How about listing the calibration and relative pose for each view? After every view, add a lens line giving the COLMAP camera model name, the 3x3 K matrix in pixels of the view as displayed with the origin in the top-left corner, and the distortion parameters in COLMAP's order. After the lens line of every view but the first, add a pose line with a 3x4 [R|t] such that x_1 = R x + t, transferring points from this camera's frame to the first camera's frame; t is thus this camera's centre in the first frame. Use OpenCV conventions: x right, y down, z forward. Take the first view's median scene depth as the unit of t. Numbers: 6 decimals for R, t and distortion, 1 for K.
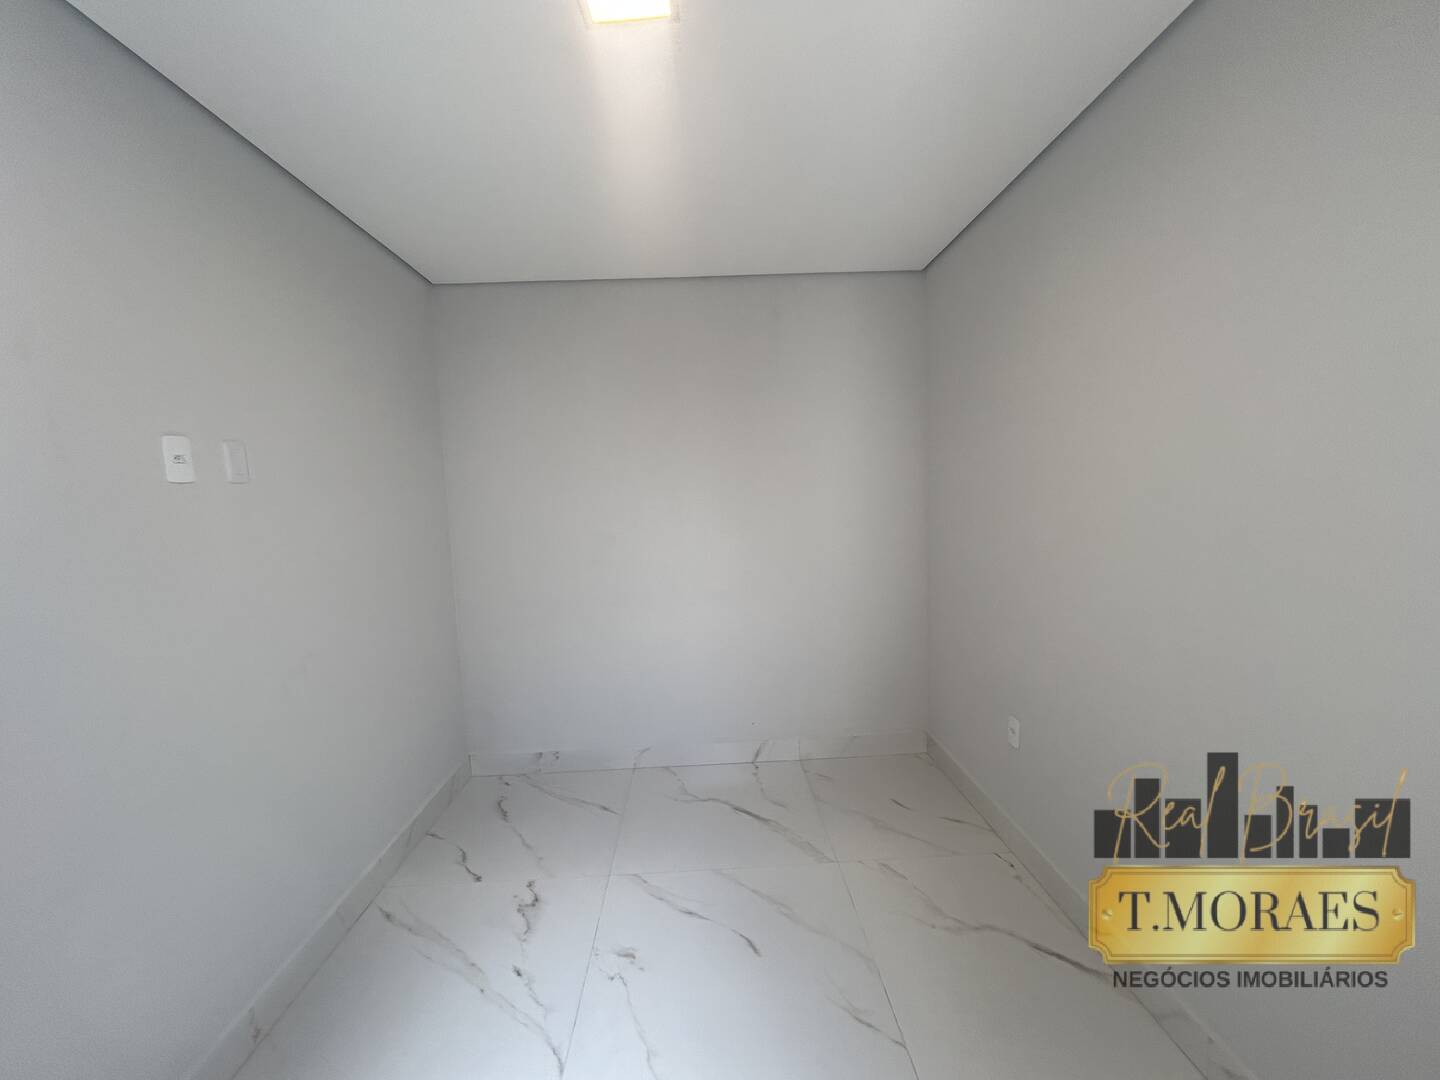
lens RADIAL K [[584.1, 0, 718.2], [0, 584.1, 543.0], [0, 0, 1]] dist [-0.001589, 0.001215]
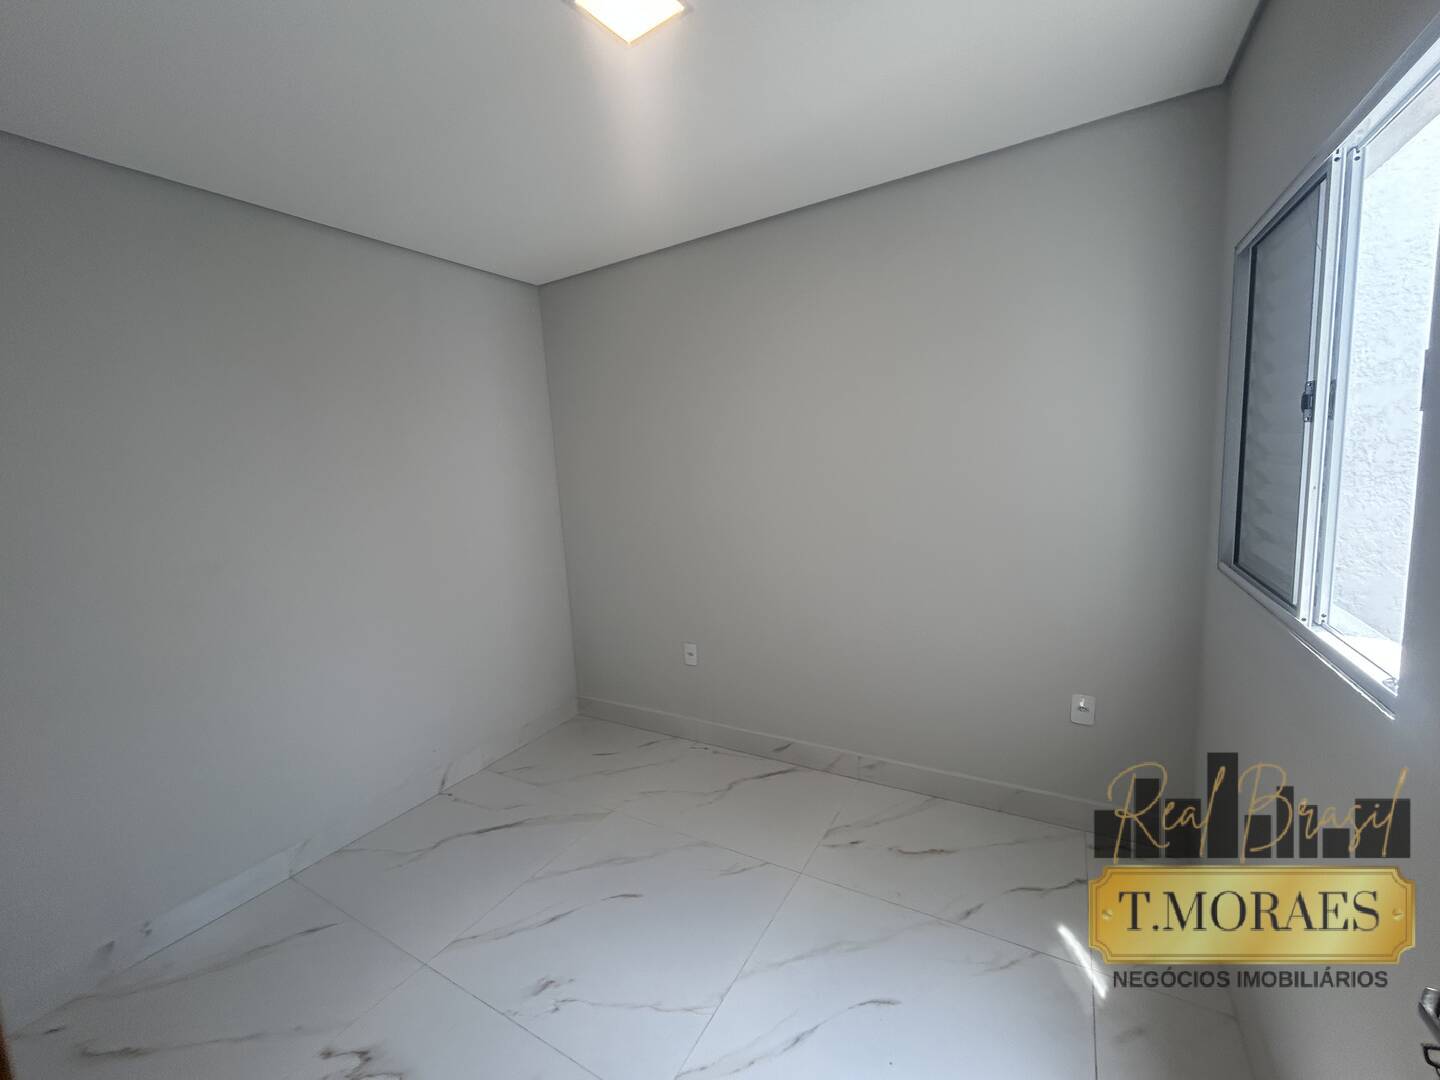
lens RADIAL K [[584.1, 0, 716.5], [0, 584.1, 536.7], [0, 0, 1]] dist [-0.001589, 0.001215]
pose [[0.542729, -0.105247, 0.833287, -0.575602], [0.119971, 0.991659, 0.047111, -0.006990], [-0.831295, 0.074401, 0.550829, 0.175658]]
